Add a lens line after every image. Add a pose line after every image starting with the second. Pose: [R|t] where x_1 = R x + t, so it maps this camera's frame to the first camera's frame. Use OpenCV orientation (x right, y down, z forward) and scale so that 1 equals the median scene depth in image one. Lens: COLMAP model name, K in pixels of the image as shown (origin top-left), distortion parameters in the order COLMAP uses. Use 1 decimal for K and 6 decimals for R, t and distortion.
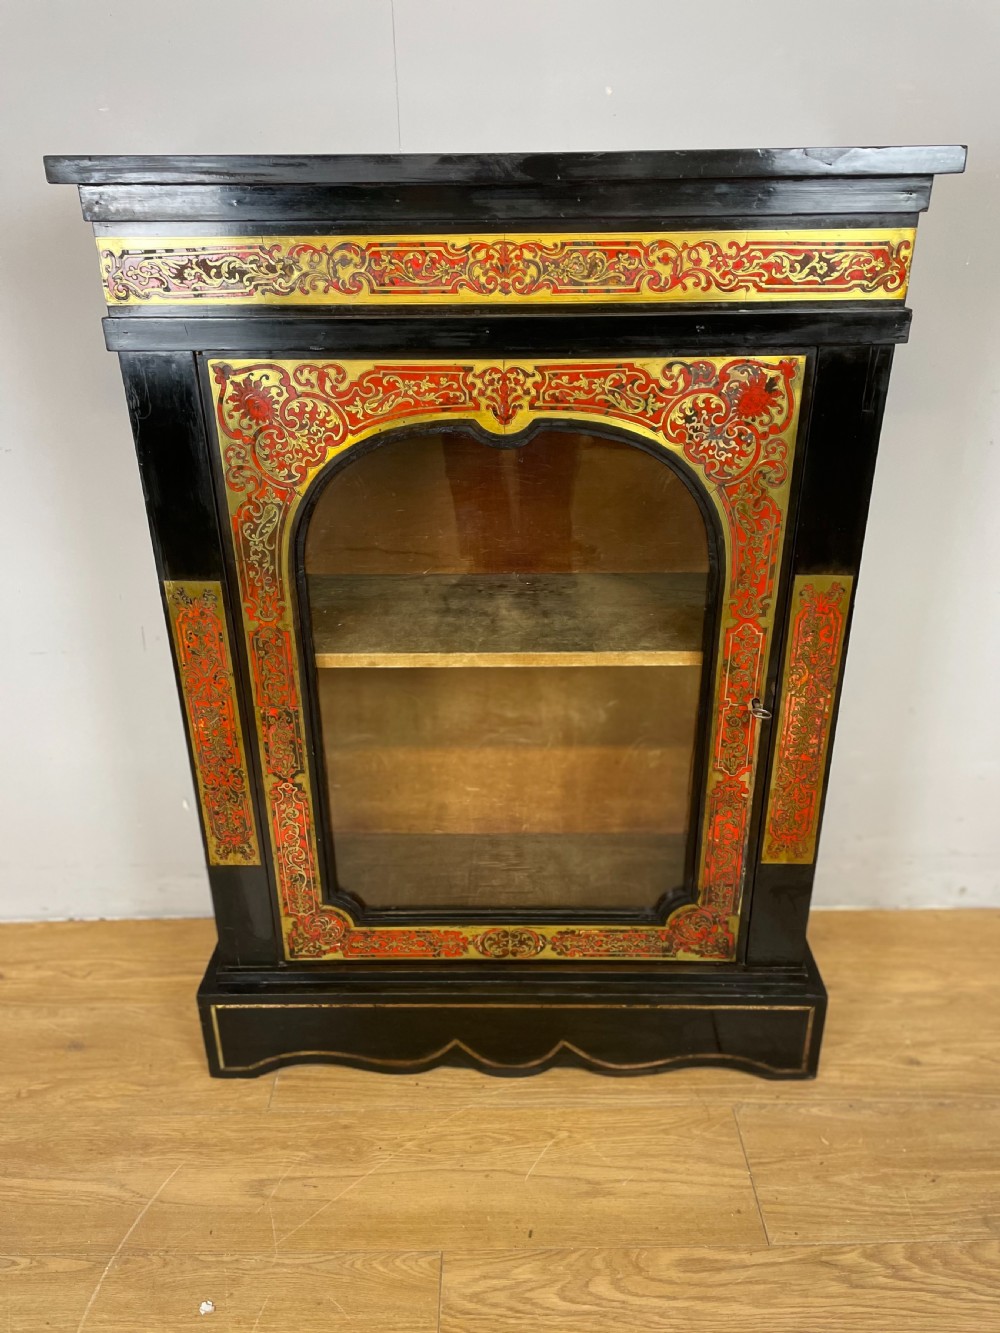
lens RADIAL K [[1015.2, 0, 501.7], [0, 1015.2, 661.2], [0, 0, 1]] dist [0.087113, -0.117762]
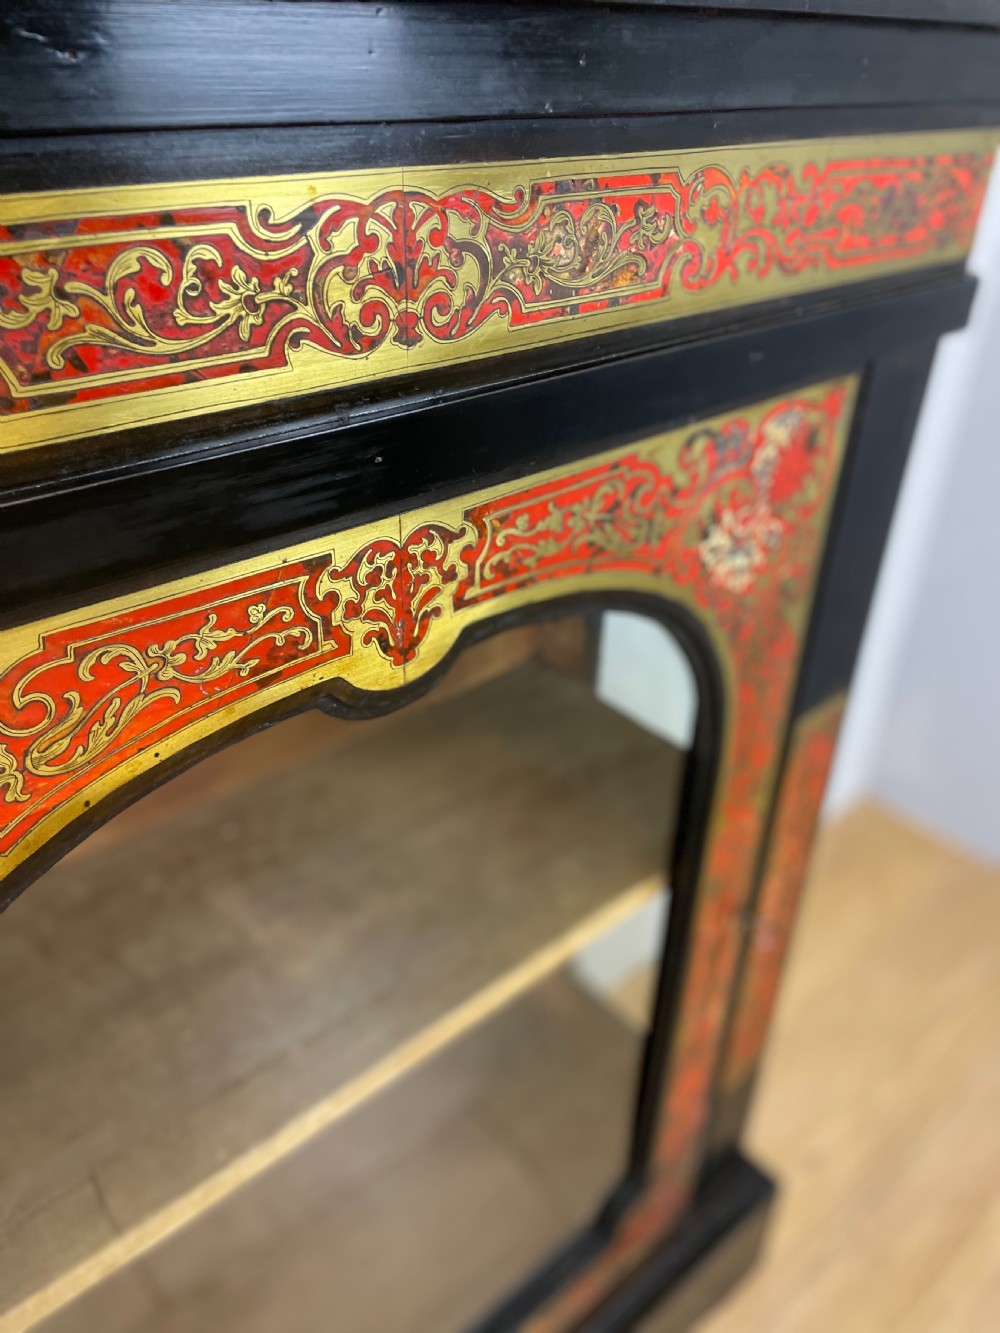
lens RADIAL K [[1015.2, 0, 499.4], [0, 1015.2, 657.4], [0, 0, 1]] dist [0.087113, -0.117762]
pose [[0.745564, -0.321517, 0.583748, -0.196896], [0.257795, 0.946877, 0.192265, -0.300298], [-0.614554, 0.007142, 0.788843, 0.672569]]
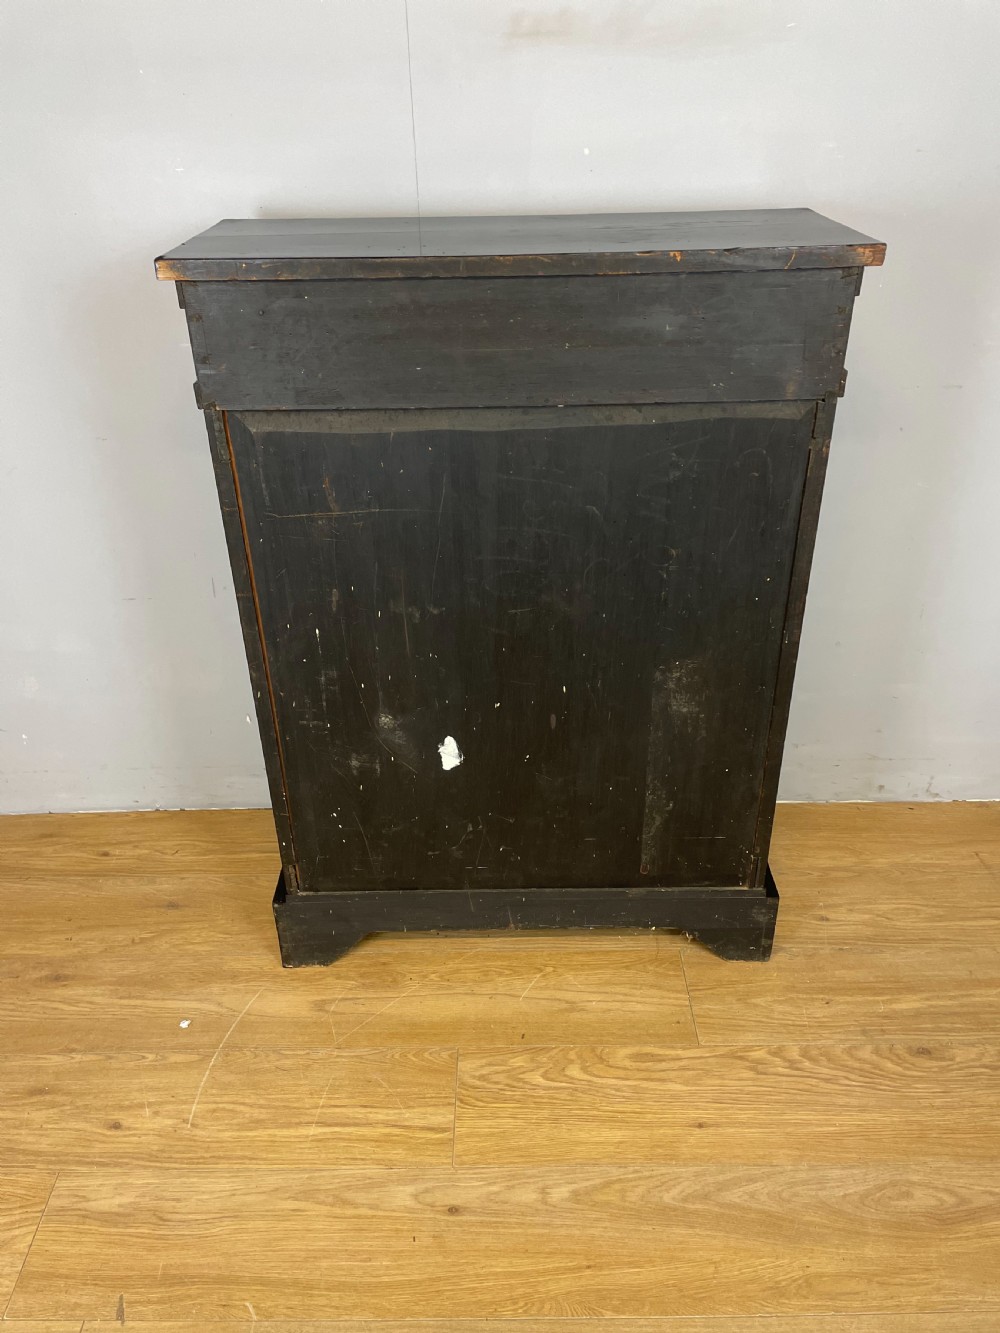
lens RADIAL K [[1015.2, 0, 499.7], [0, 1015.2, 663.8], [0, 0, 1]] dist [0.087113, -0.117762]
pose [[0.999902, -0.000826, -0.014003, 0.018680], [0.002237, 0.994874, 0.101098, -0.078311], [0.013848, -0.101119, 0.994778, -0.333539]]
